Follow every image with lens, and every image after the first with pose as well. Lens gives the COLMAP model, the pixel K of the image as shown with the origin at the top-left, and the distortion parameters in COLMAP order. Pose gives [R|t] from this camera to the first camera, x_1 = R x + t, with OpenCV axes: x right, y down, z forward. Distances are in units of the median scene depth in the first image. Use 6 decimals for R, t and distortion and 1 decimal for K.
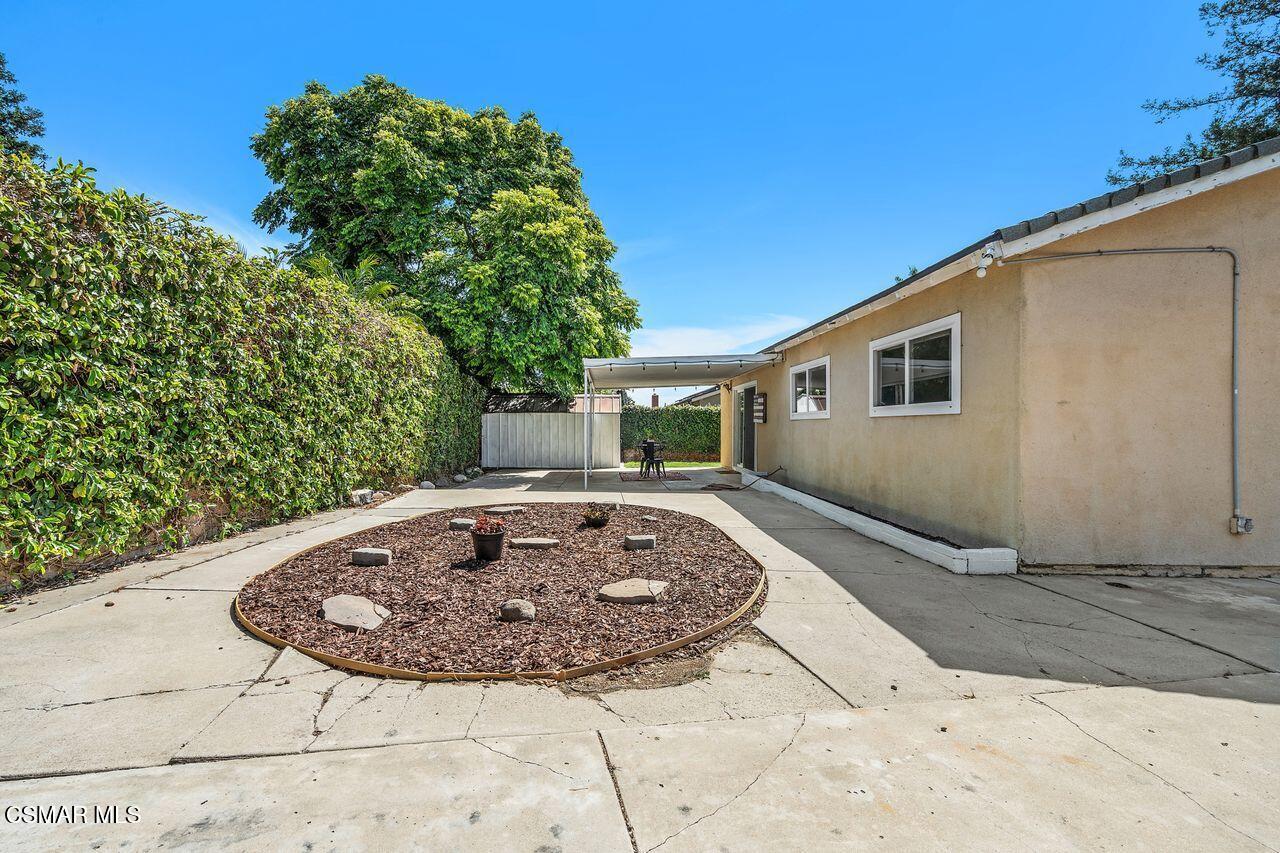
lens RADIAL K [[575.9, 0, 635.4], [0, 575.9, 427.4], [0, 0, 1]] dist [-0.005096, 0.001165]
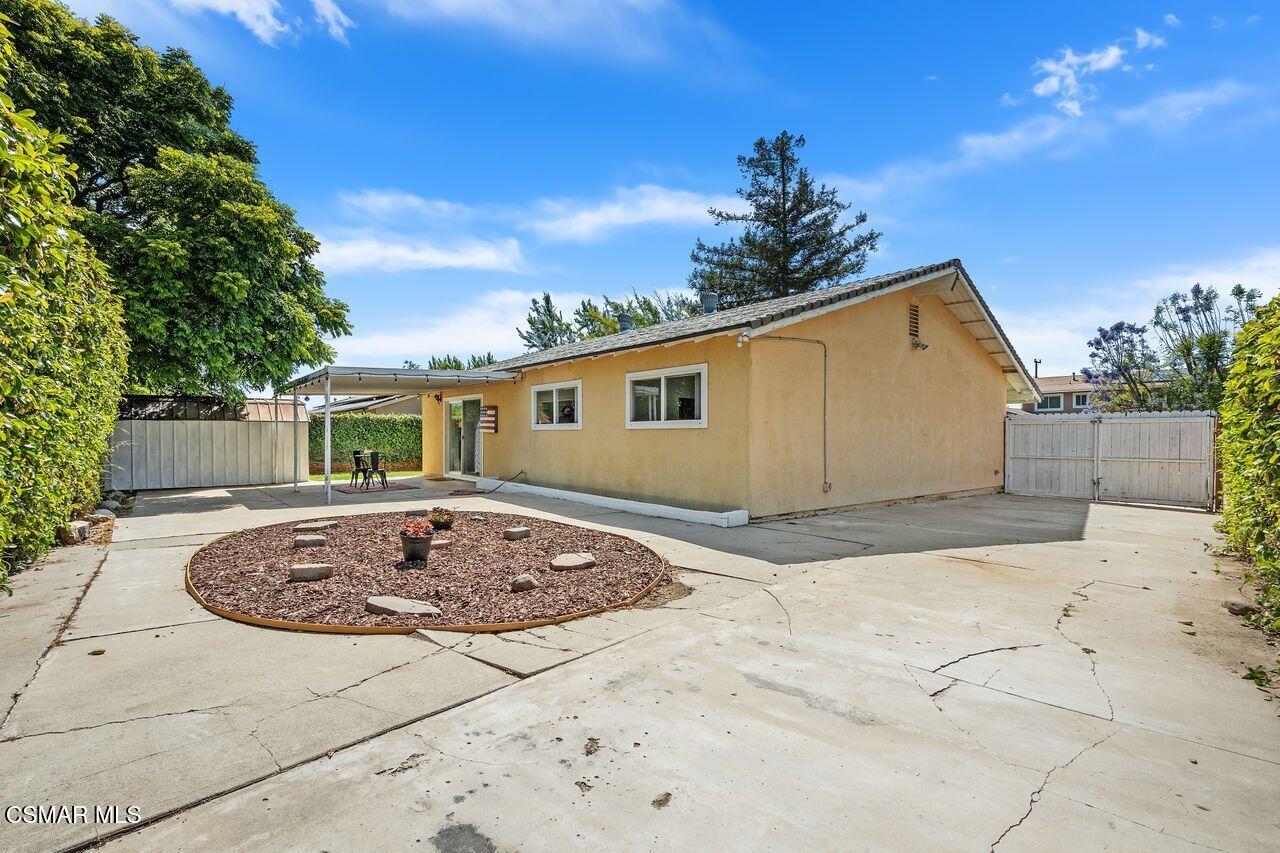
lens RADIAL K [[571.9, 0, 640.1], [0, 571.9, 437.4], [0, 0, 1]] dist [-0.019351, 0.015117]
pose [[0.792318, -0.008810, 0.610045, -0.247166], [0.005738, 0.999959, 0.006989, -0.005014], [-0.610082, -0.002037, 0.792336, -0.053734]]
